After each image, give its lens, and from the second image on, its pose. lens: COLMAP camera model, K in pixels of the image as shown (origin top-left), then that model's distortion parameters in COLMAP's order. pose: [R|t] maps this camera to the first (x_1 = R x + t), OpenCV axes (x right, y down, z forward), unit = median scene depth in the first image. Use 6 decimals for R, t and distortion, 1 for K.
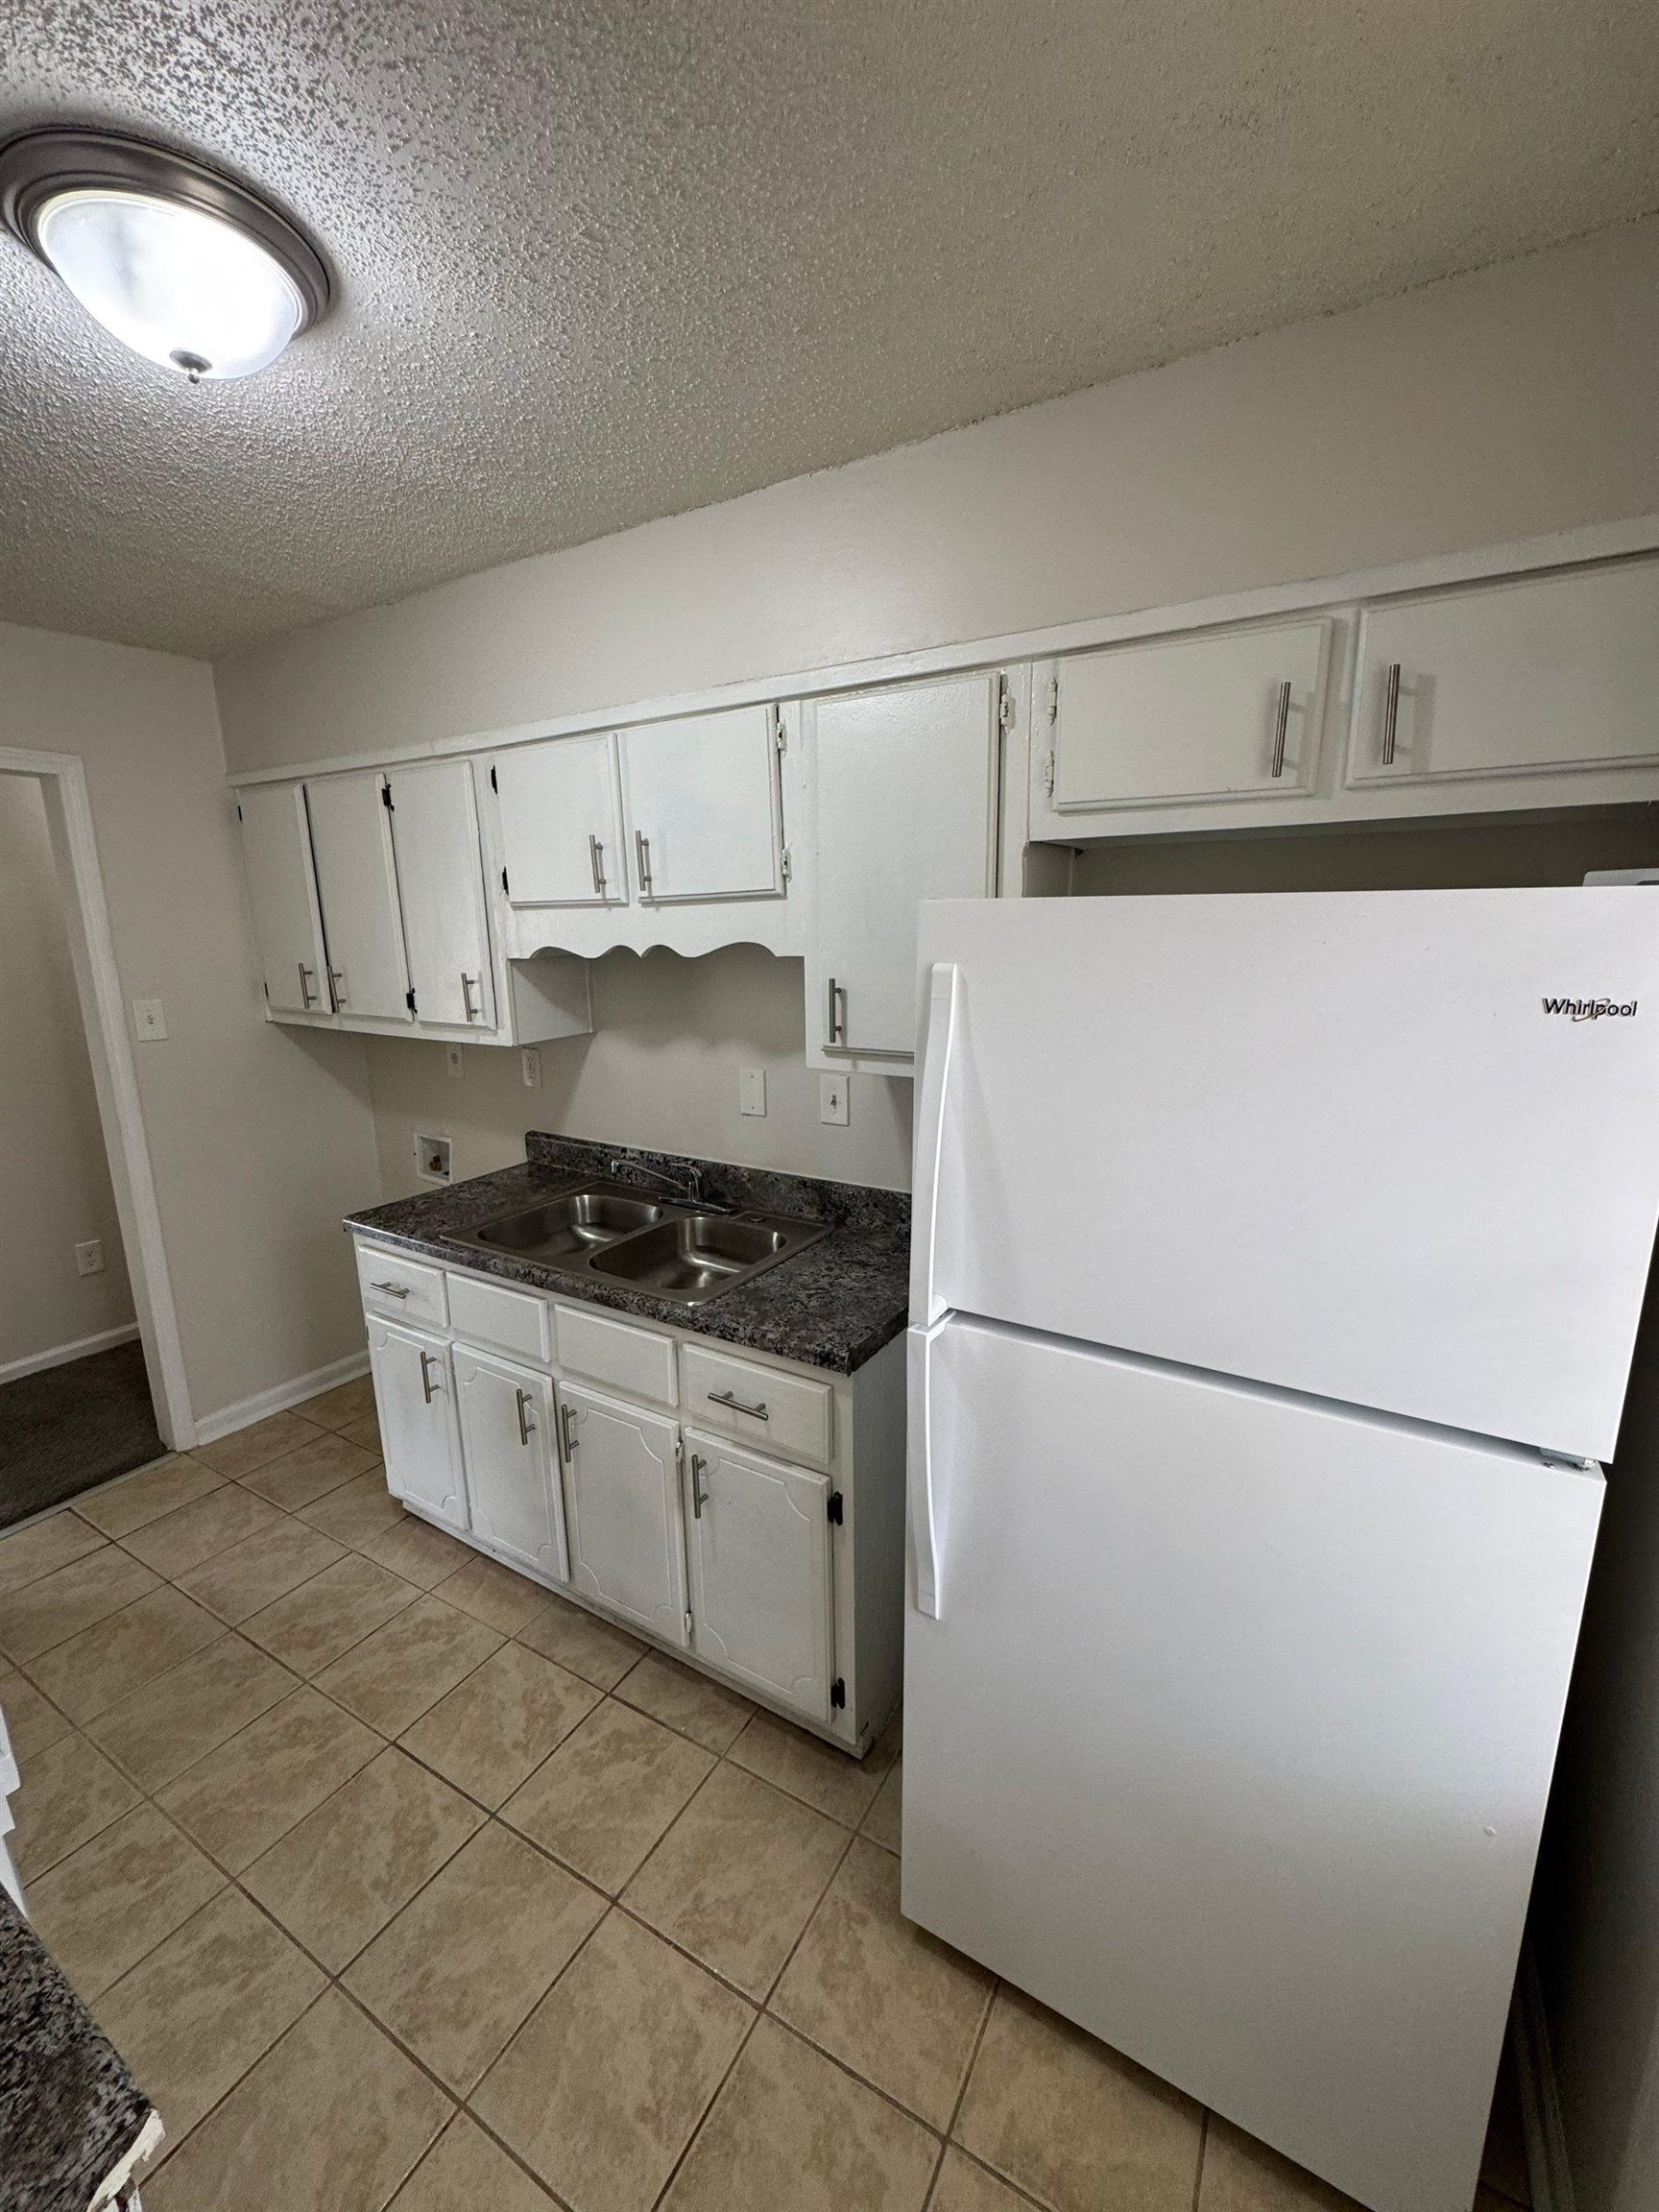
lens RADIAL K [[887.1, 0, 829.2], [0, 887.1, 1099.7], [0, 0, 1]] dist [-0.002010, 0.001168]
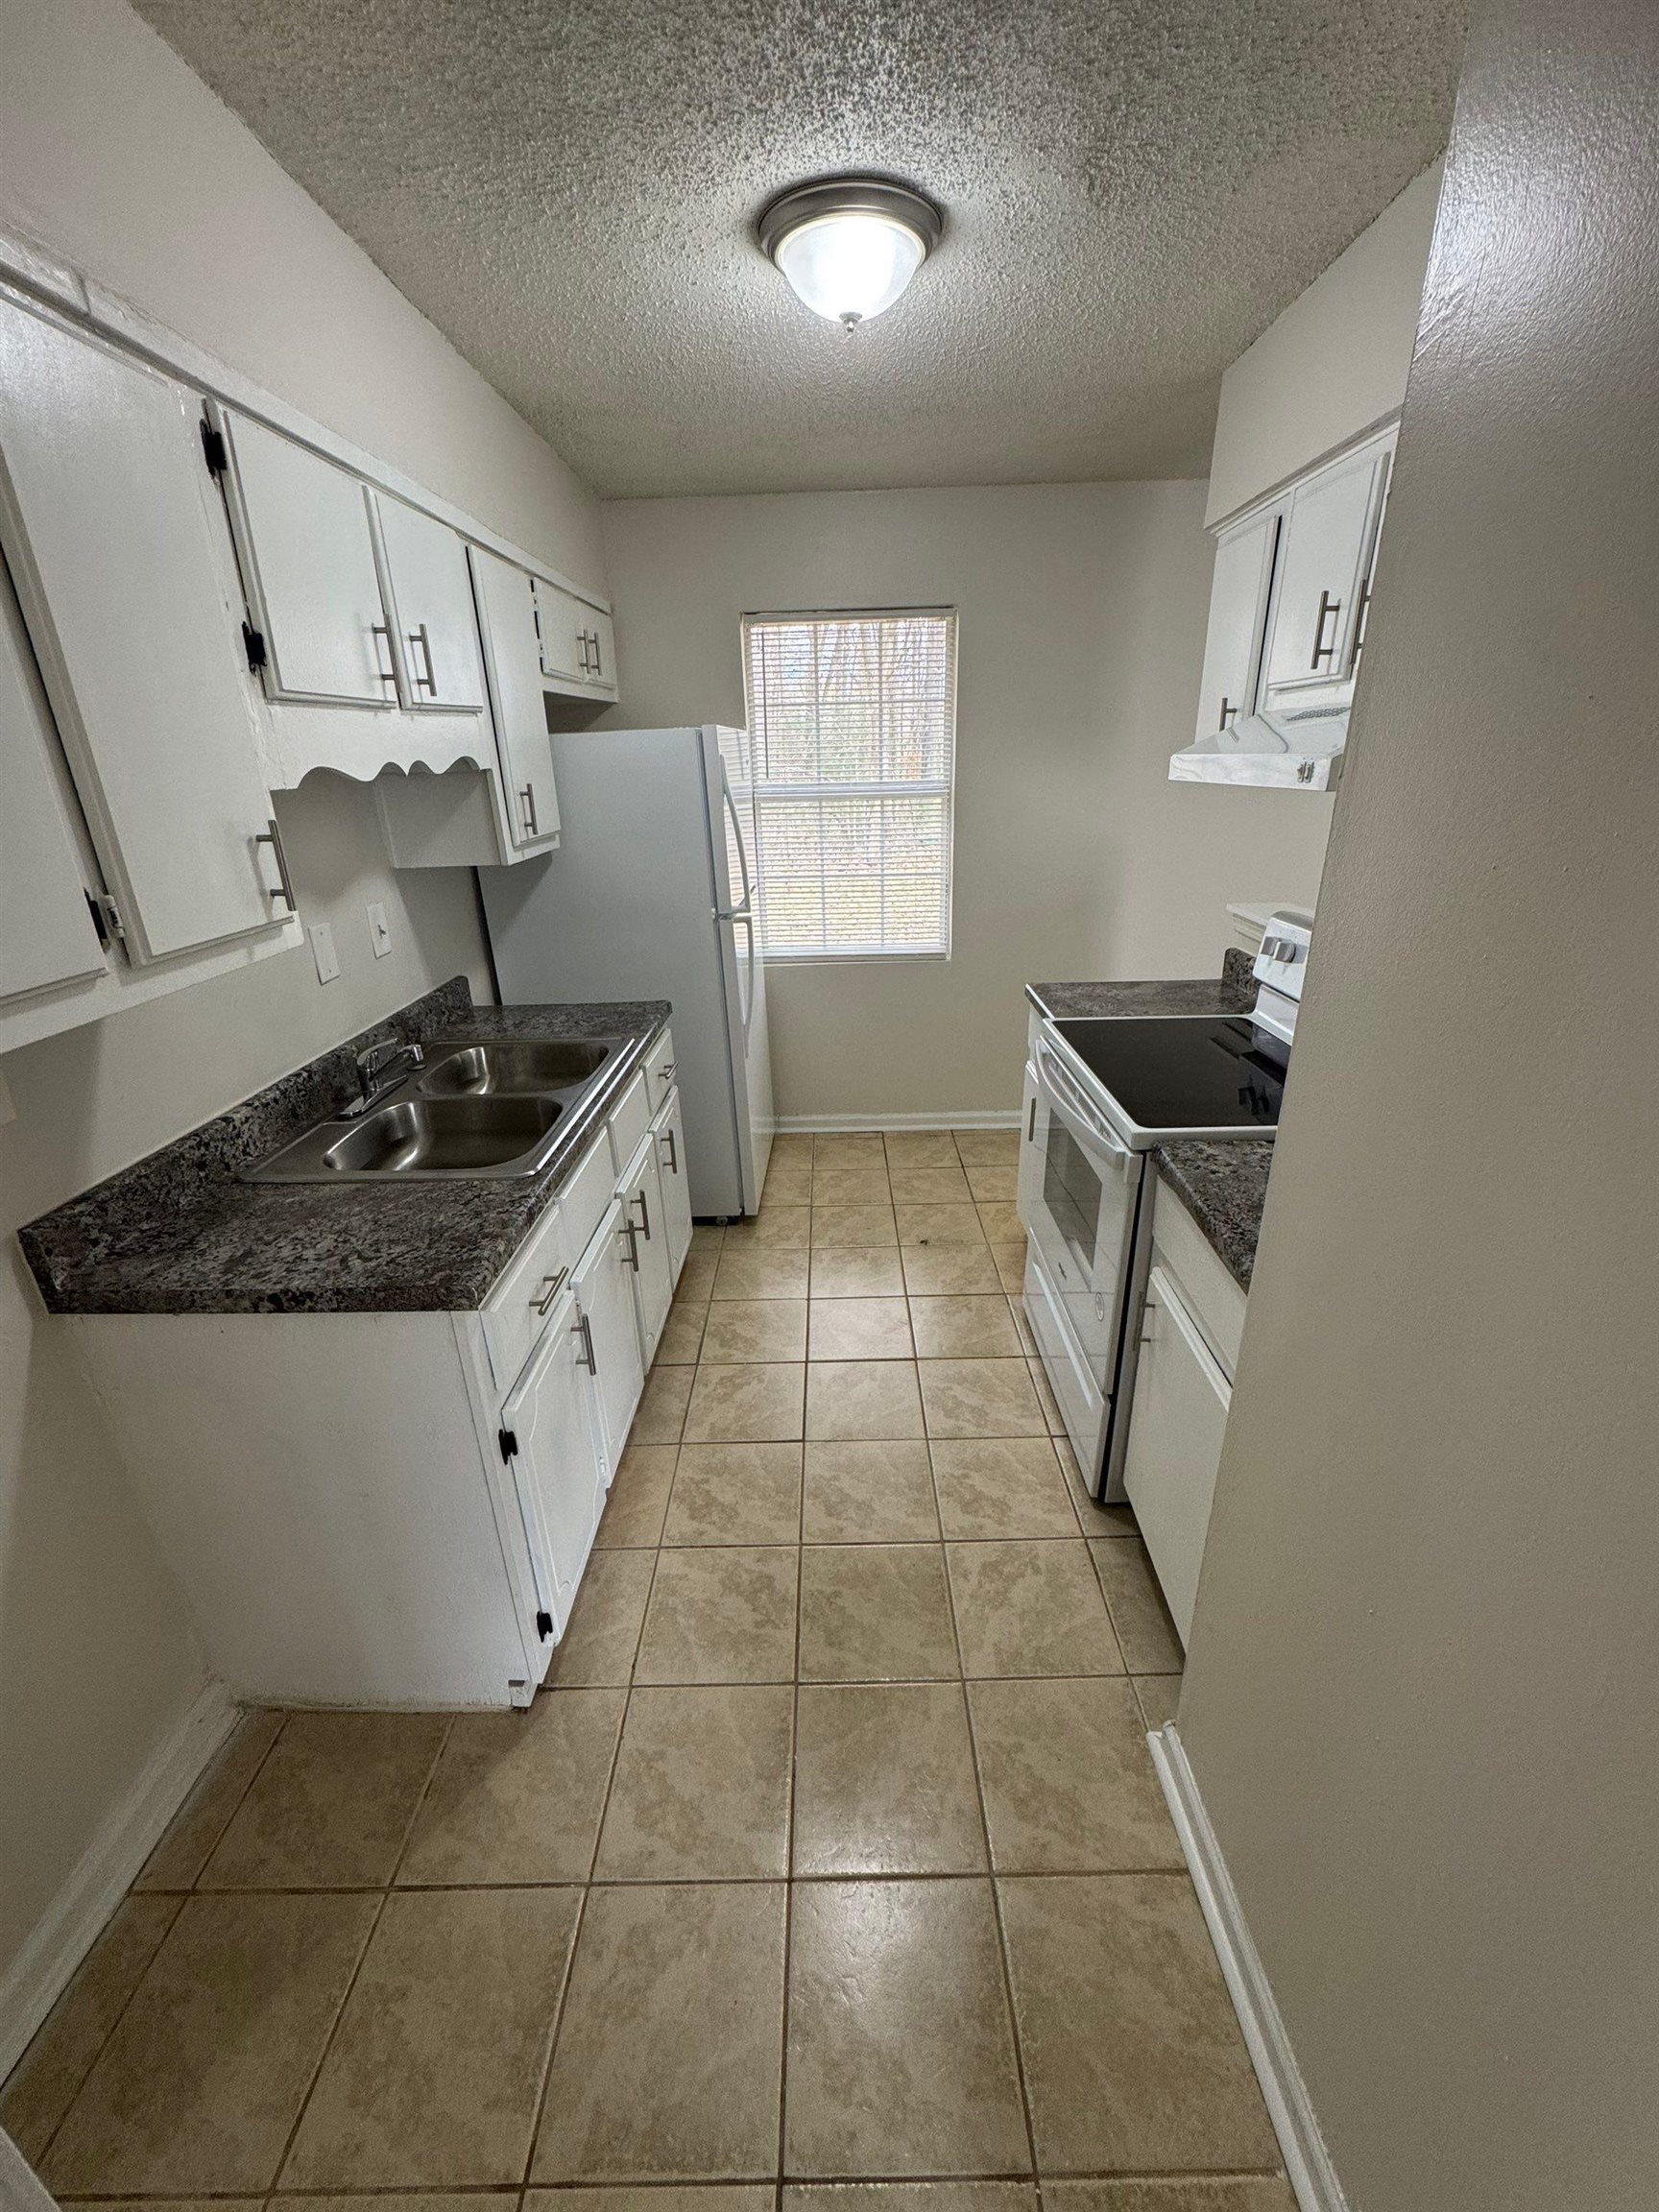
lens RADIAL K [[887.1, 0, 828.6], [0, 887.1, 1102.3], [0, 0, 1]] dist [-0.002010, 0.001168]
pose [[-0.497897, -0.295352, 0.815393, -1.201101], [0.210415, 0.870984, 0.443973, -0.179914], [-0.841323, 0.392624, -0.371514, 1.095473]]
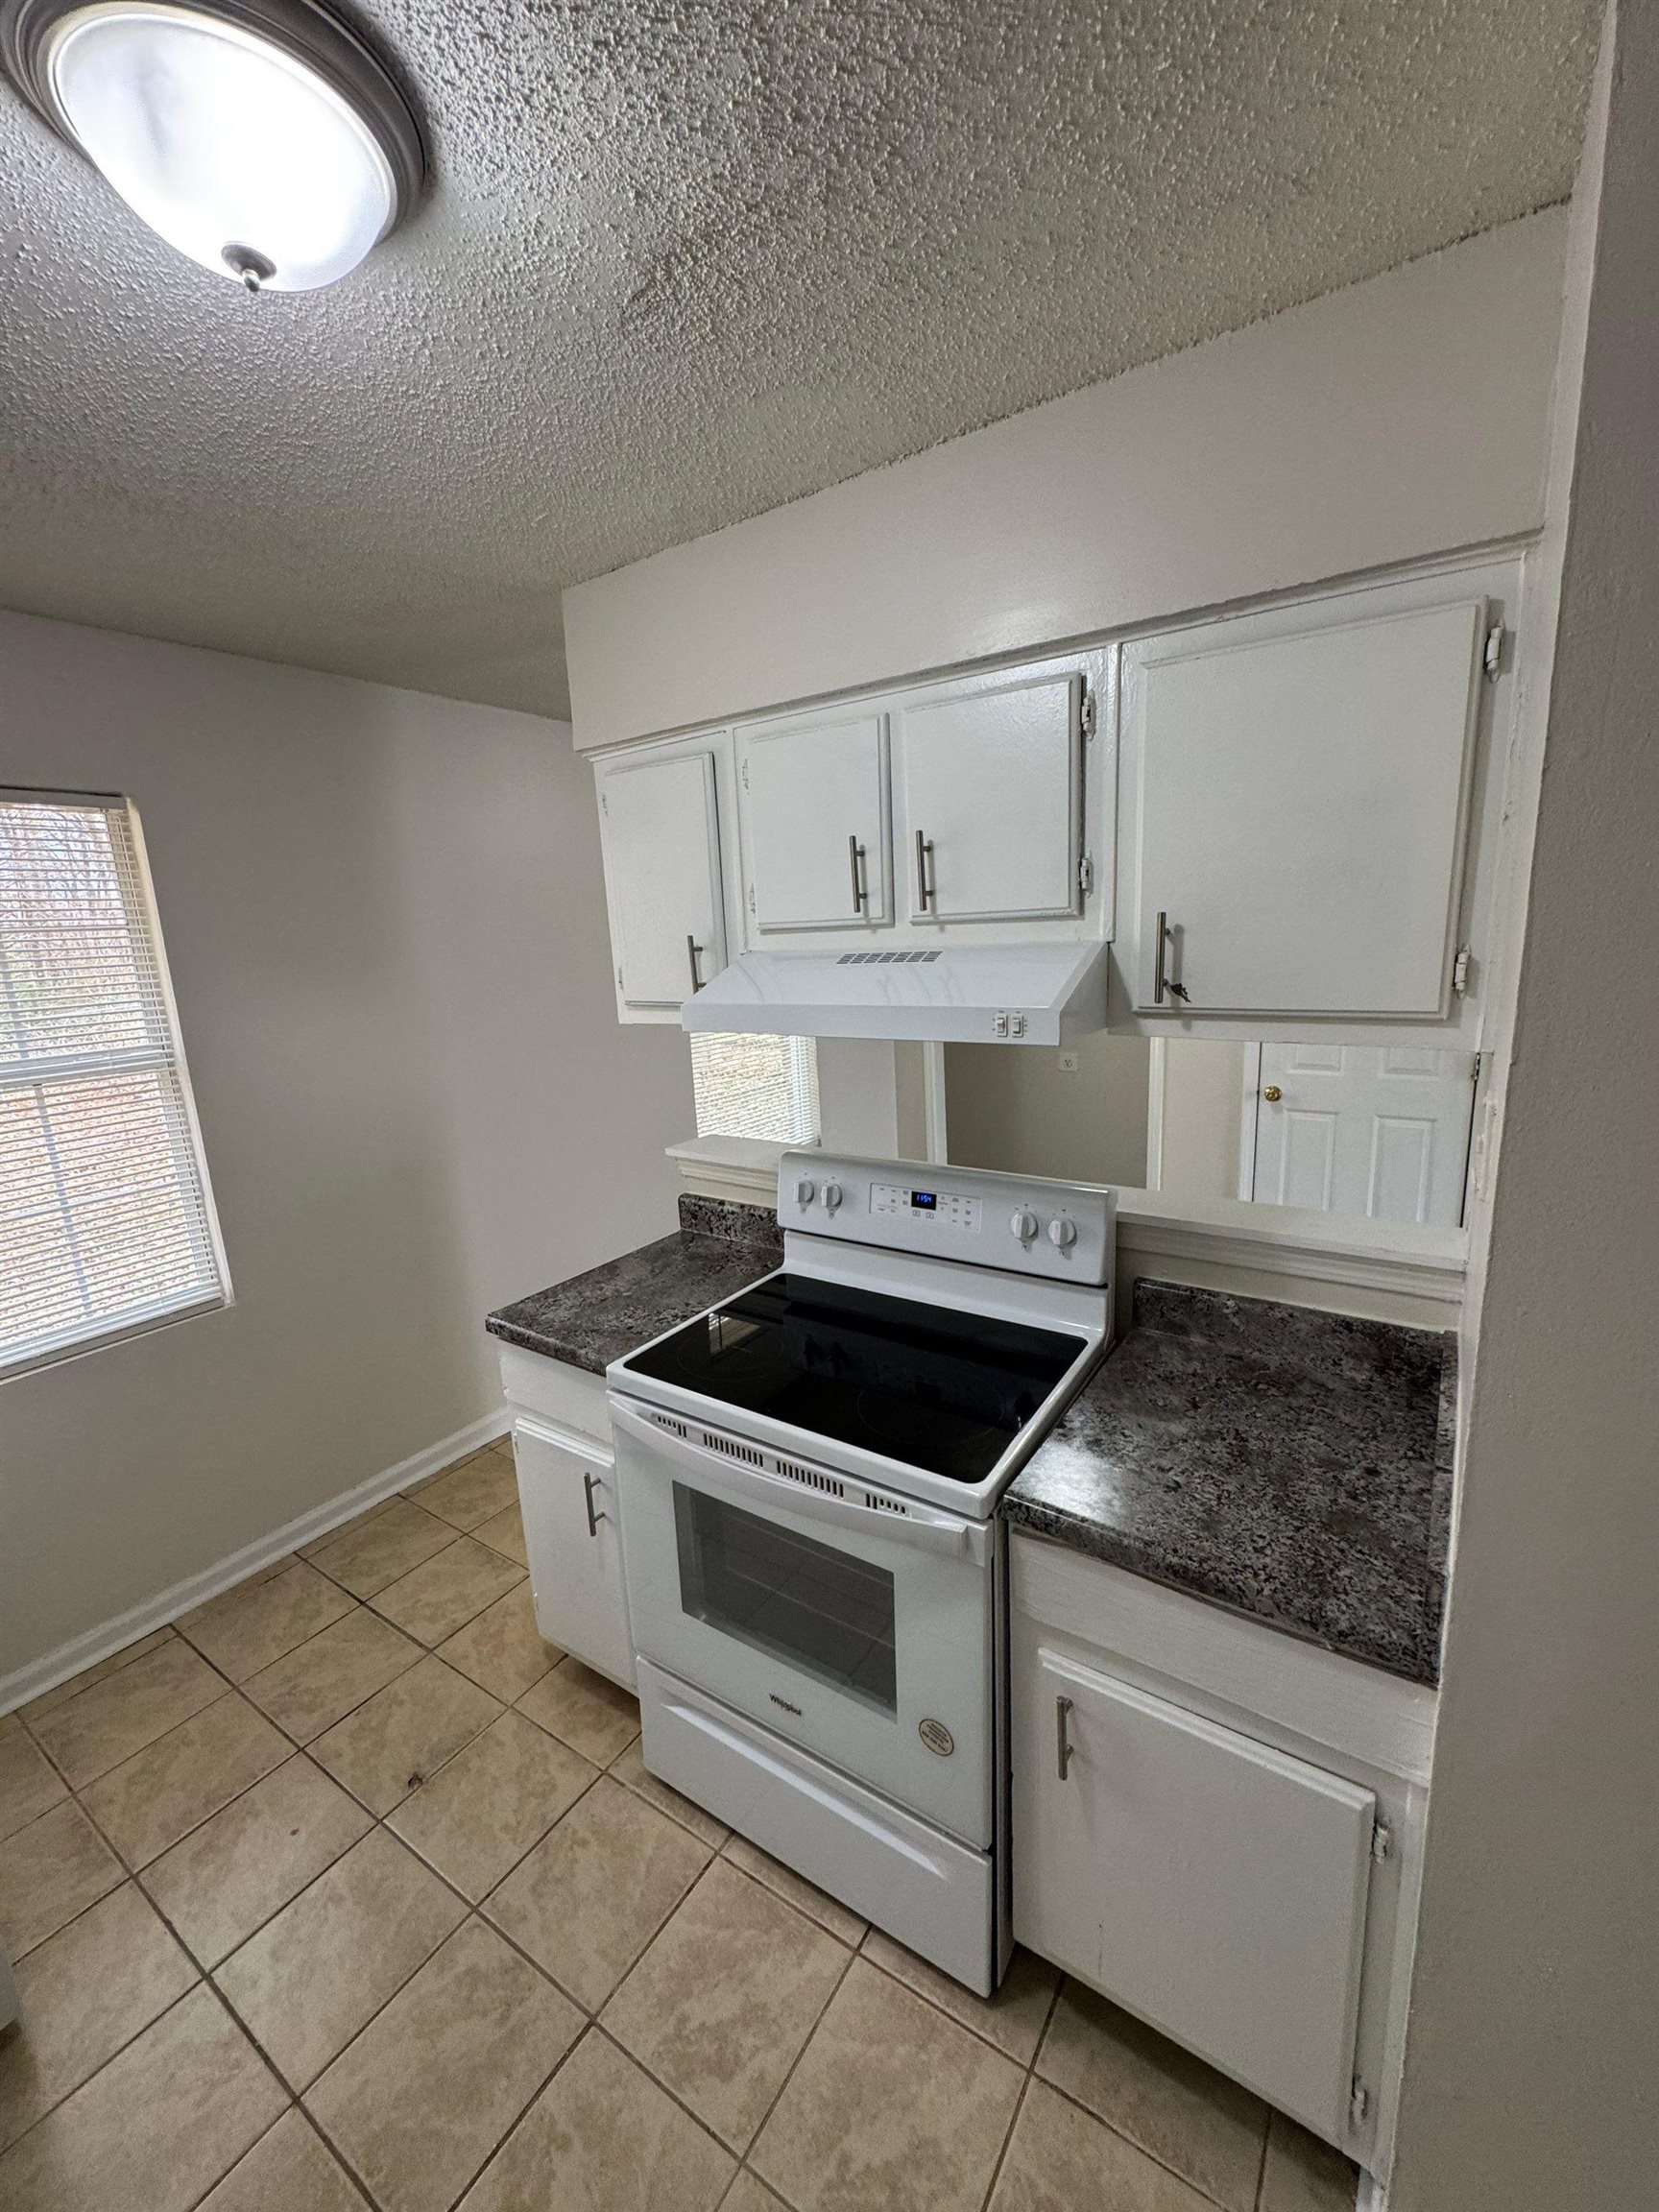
lens RADIAL K [[887.1, 0, 824.2], [0, 887.1, 1104.2], [0, 0, 1]] dist [-0.002010, 0.001168]
pose [[-0.996338, 0.041963, 0.074496, -0.651445], [0.068274, 0.914951, 0.397749, -0.225800], [-0.051470, 0.401378, -0.914465, 1.020892]]
